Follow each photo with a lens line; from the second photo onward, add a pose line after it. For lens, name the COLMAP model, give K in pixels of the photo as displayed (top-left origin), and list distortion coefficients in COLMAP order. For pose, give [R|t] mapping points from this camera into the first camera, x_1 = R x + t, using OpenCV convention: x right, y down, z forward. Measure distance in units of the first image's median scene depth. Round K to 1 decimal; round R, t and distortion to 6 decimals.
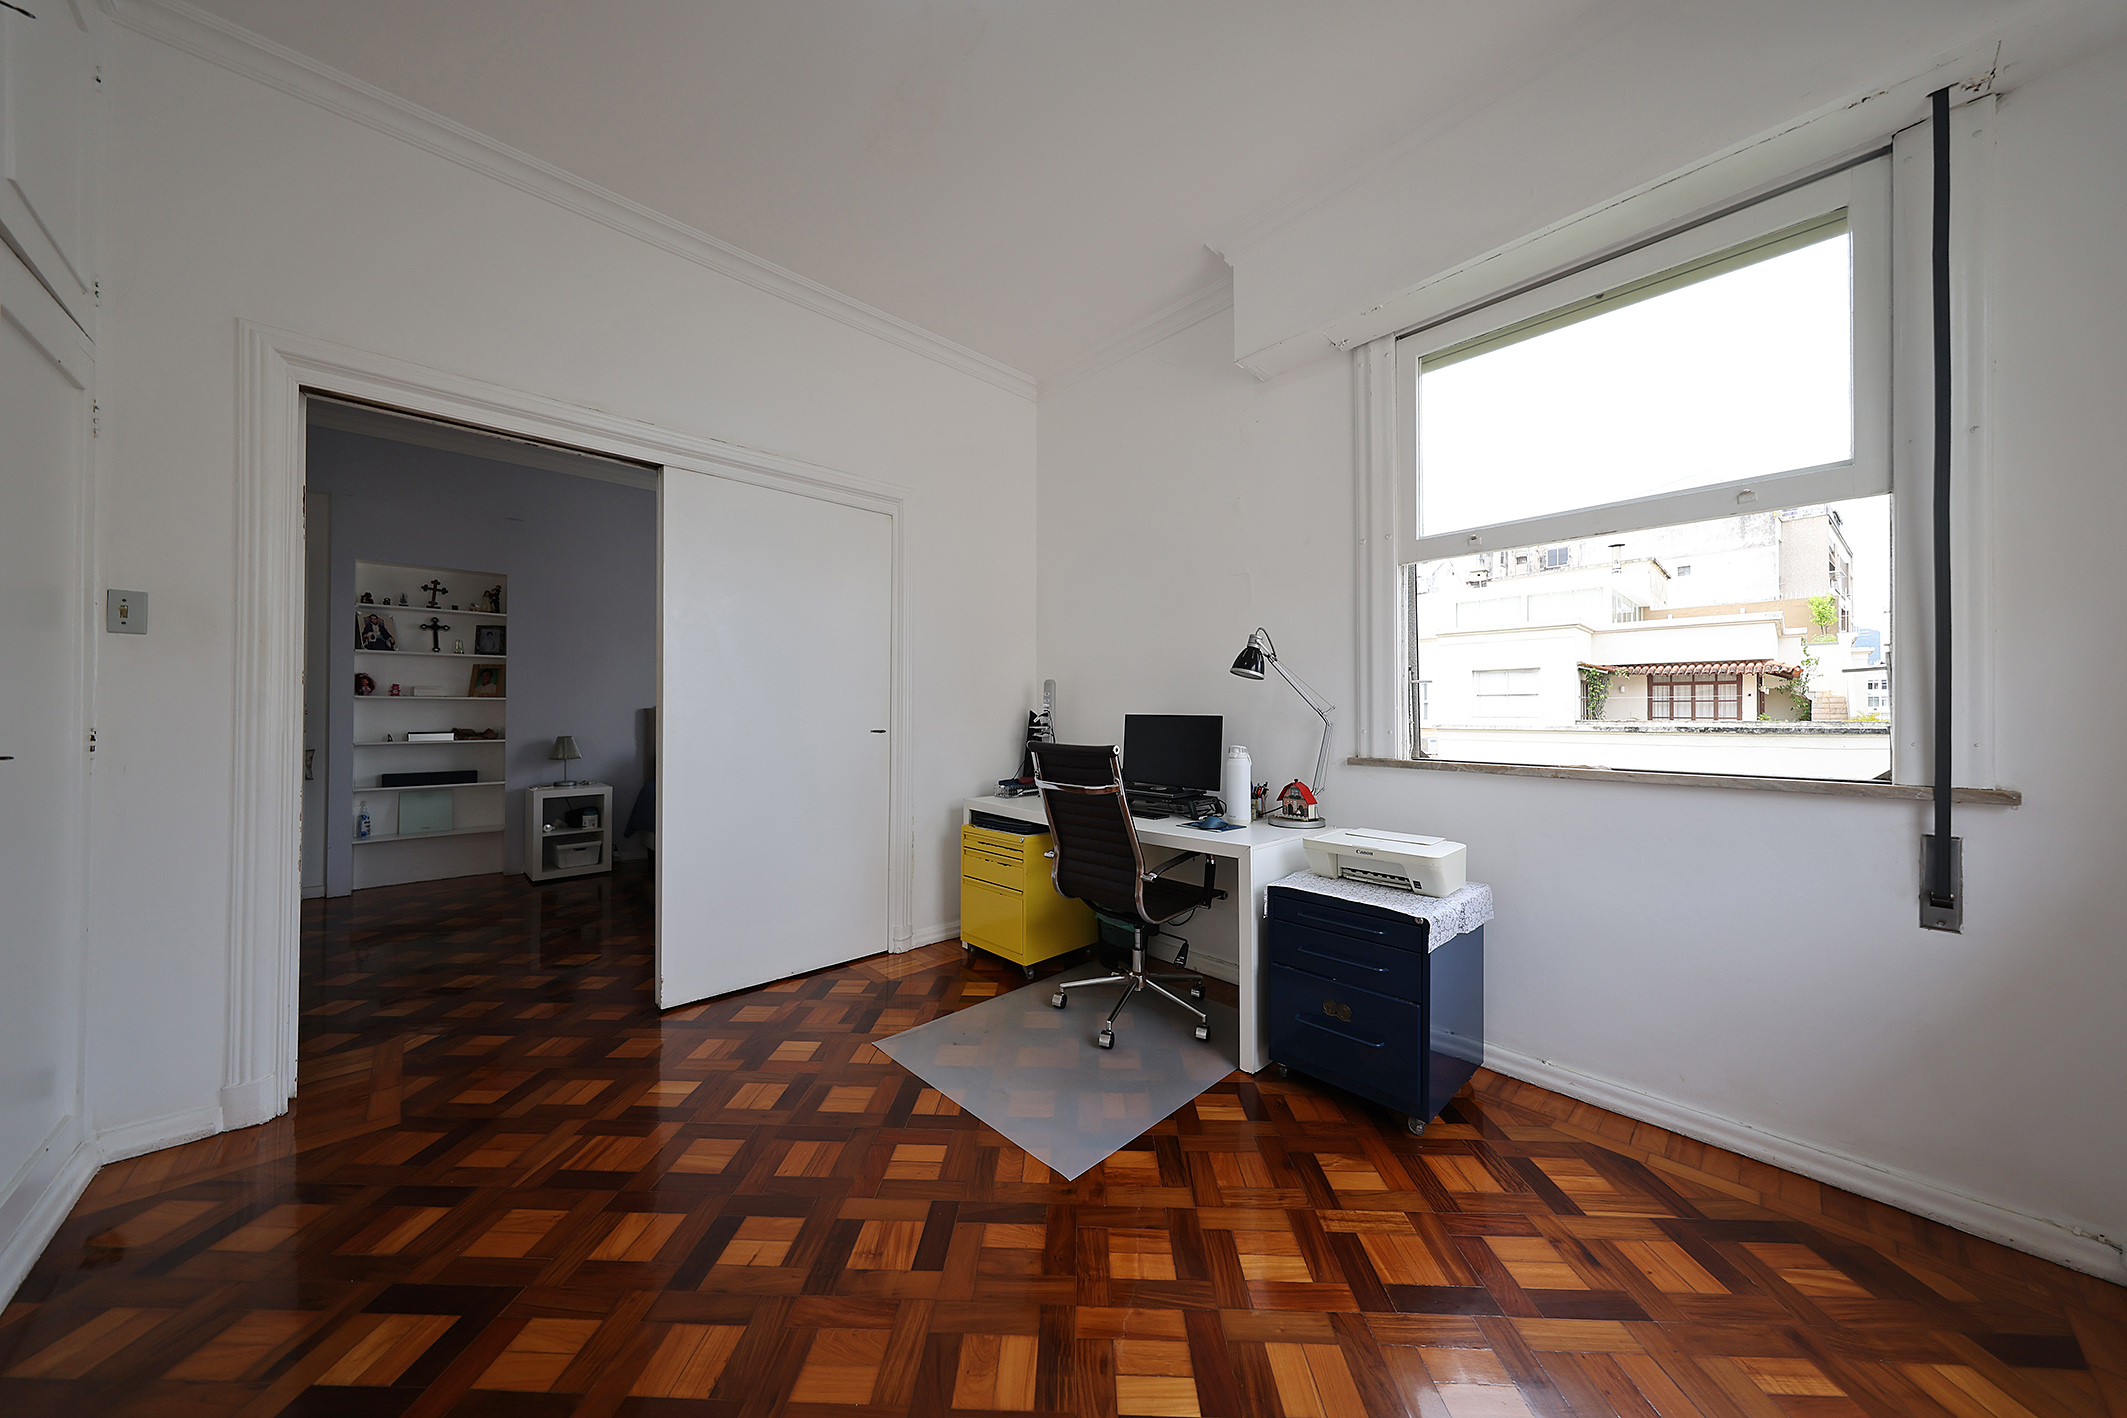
lens RADIAL K [[690.7, 0, 1053.5], [0, 690.7, 705.6], [0, 0, 1]] dist [0.004936, -0.000272]
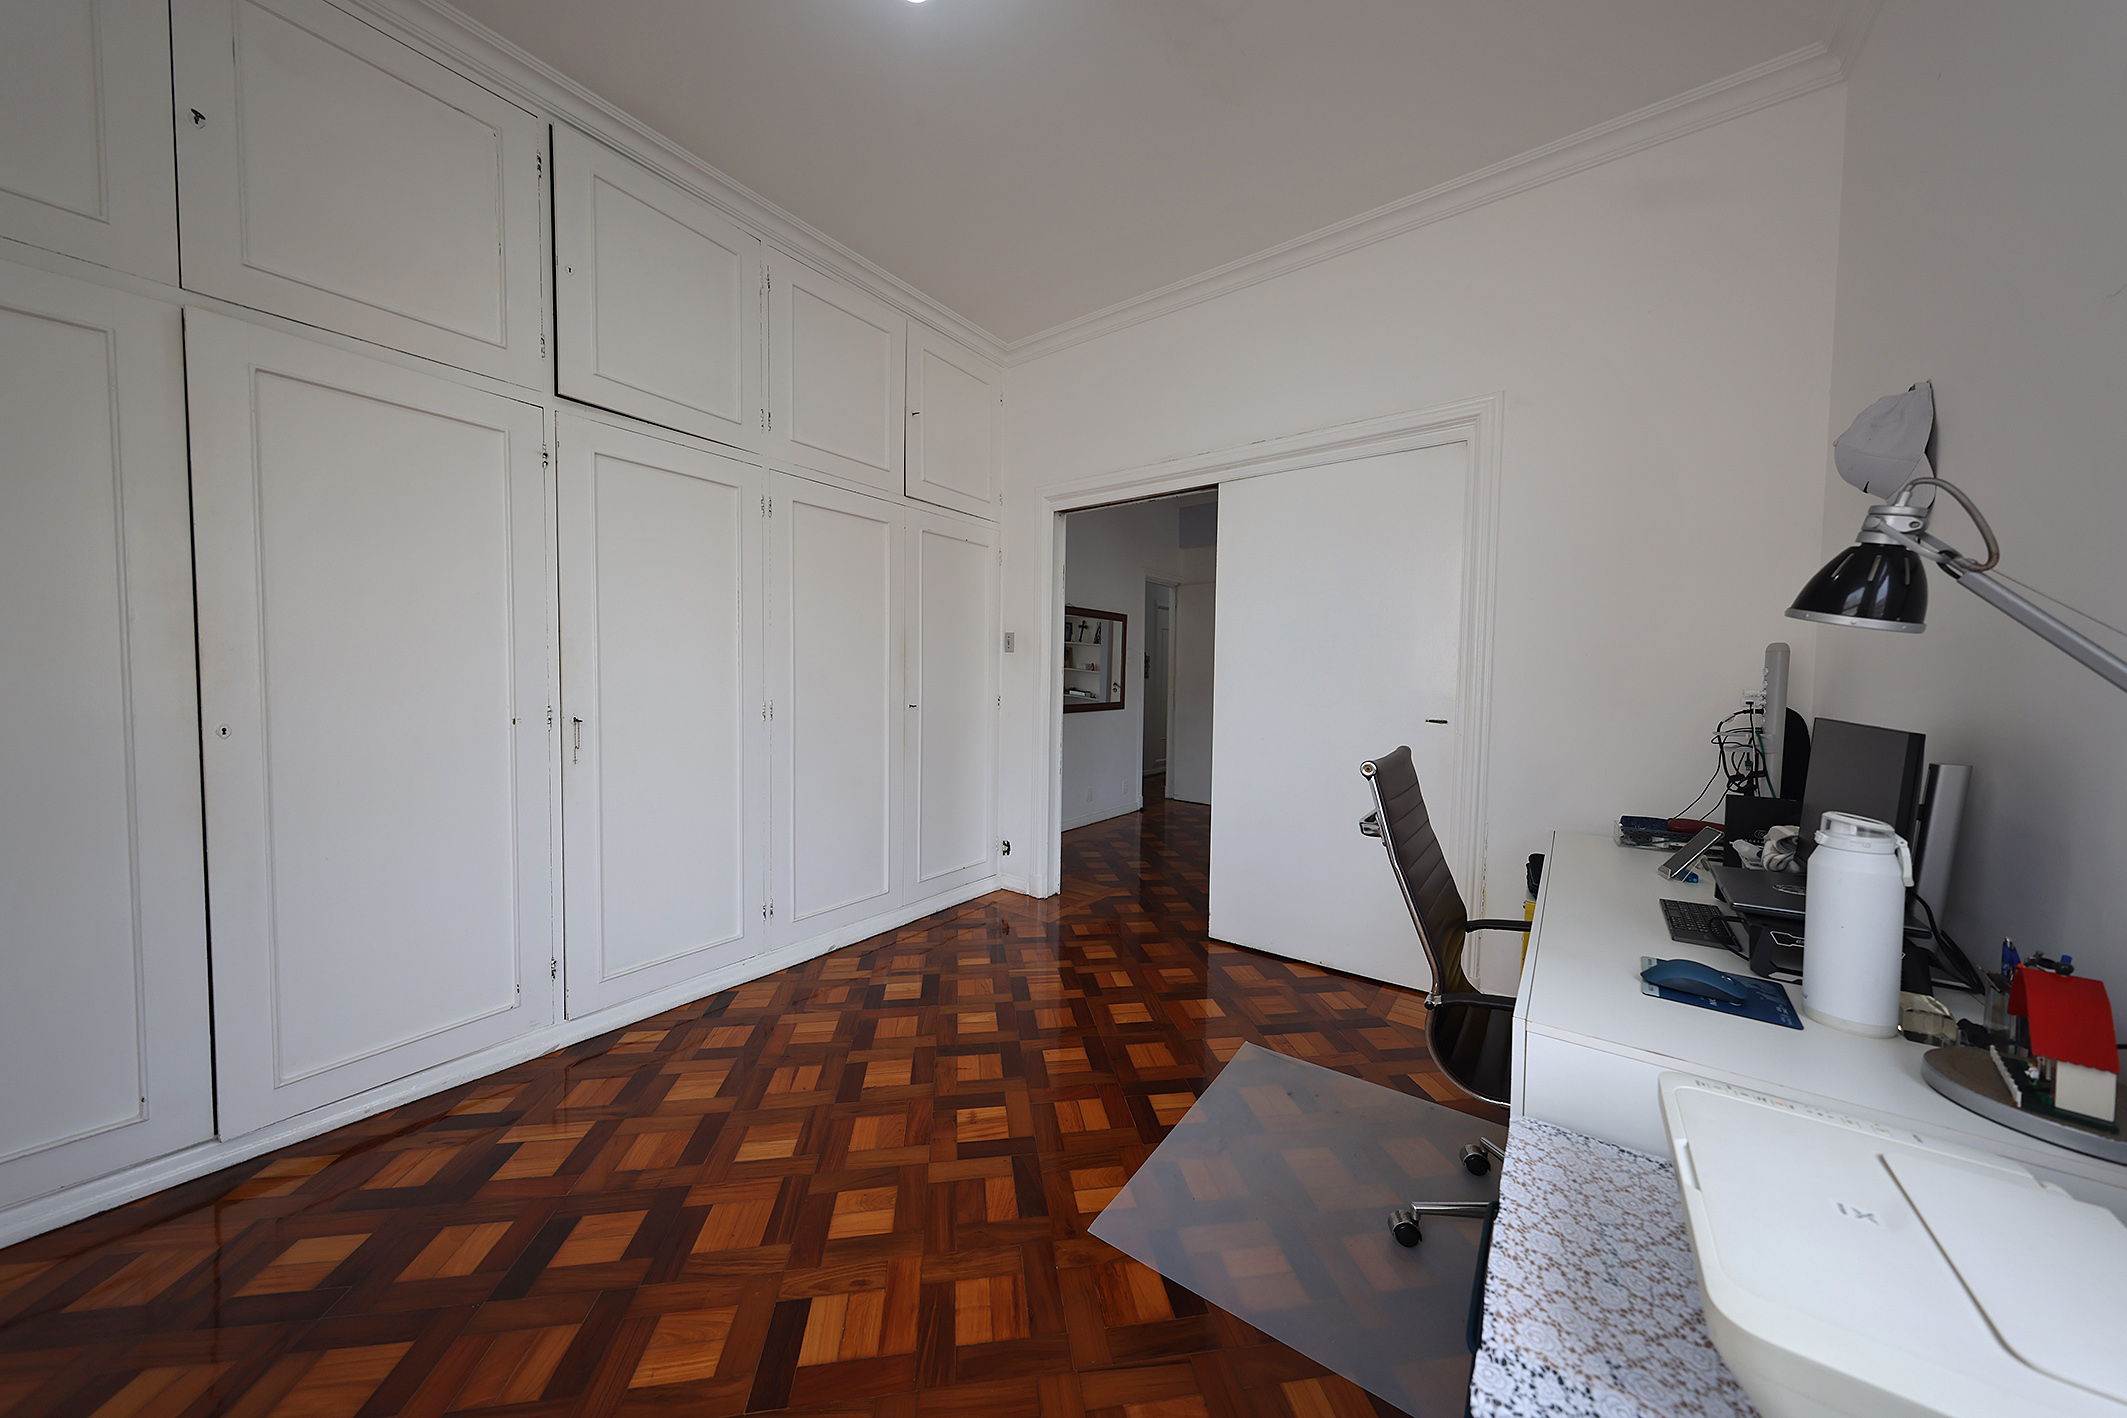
lens RADIAL K [[690.7, 0, 1059.1], [0, 690.7, 703.5], [0, 0, 1]] dist [0.004936, -0.000272]
pose [[0.181008, 0.036871, -0.982790, 0.758891], [-0.000704, 0.999302, 0.037361, -0.022287], [0.983481, -0.006071, 0.180907, 0.704813]]
